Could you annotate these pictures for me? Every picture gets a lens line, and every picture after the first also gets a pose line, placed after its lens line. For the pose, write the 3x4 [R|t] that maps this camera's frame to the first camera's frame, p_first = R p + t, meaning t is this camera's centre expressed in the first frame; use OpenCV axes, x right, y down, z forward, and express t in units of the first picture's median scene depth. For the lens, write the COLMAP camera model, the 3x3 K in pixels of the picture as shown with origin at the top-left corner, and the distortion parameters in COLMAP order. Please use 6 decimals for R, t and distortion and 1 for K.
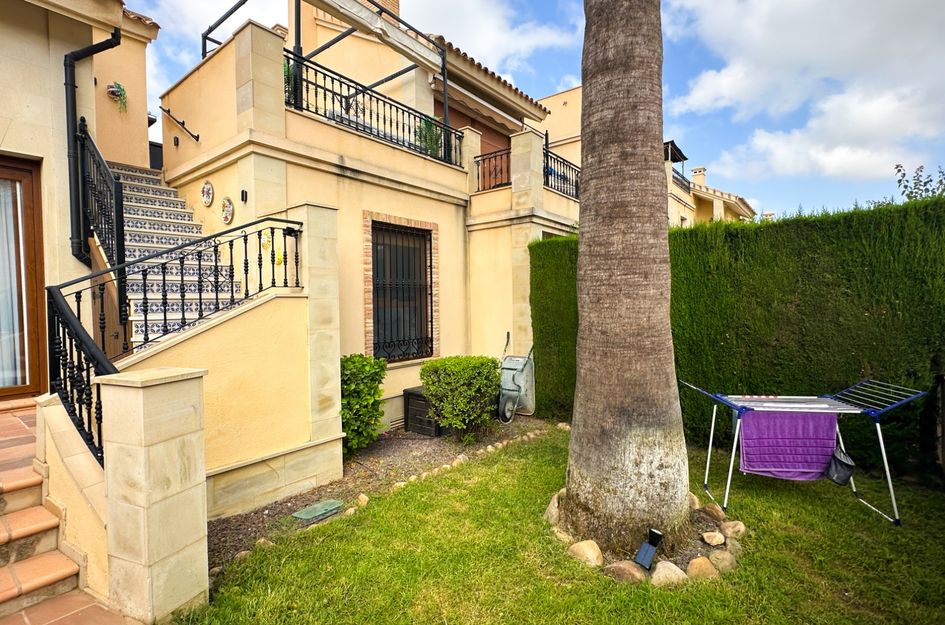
lens RADIAL K [[455.0, 0, 472.5], [0, 455.0, 312.5], [0, 0, 1]] dist [0.000111, -0.000201]
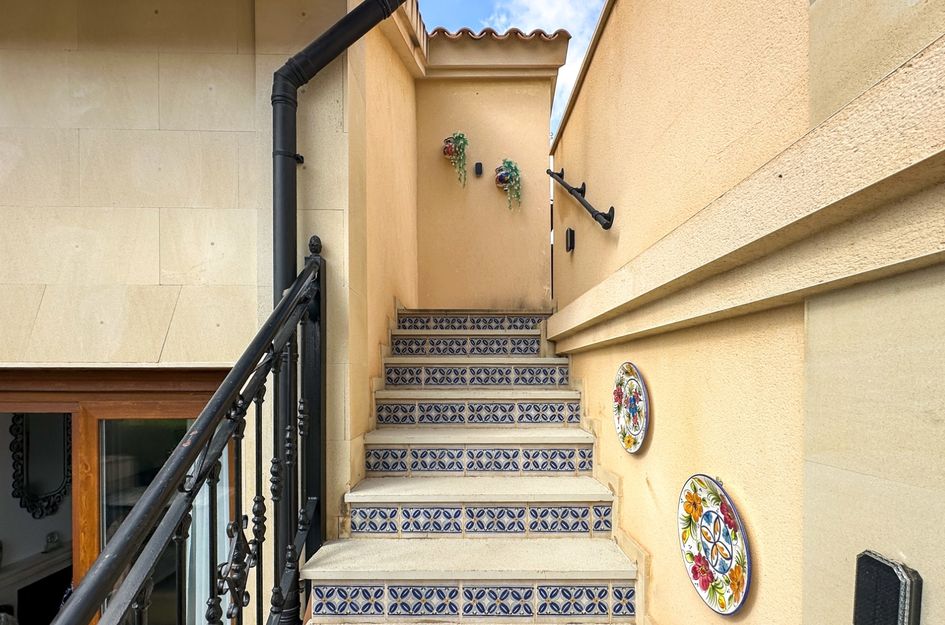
lens RADIAL K [[455.0, 0, 472.5], [0, 455.0, 312.5], [0, 0, 1]] dist [0.000111, -0.000201]
pose [[0.597807, -0.073309, -0.798281, -0.415102], [-0.041037, 0.991706, -0.121803, -0.278539], [0.800589, 0.105574, 0.589840, 0.752029]]
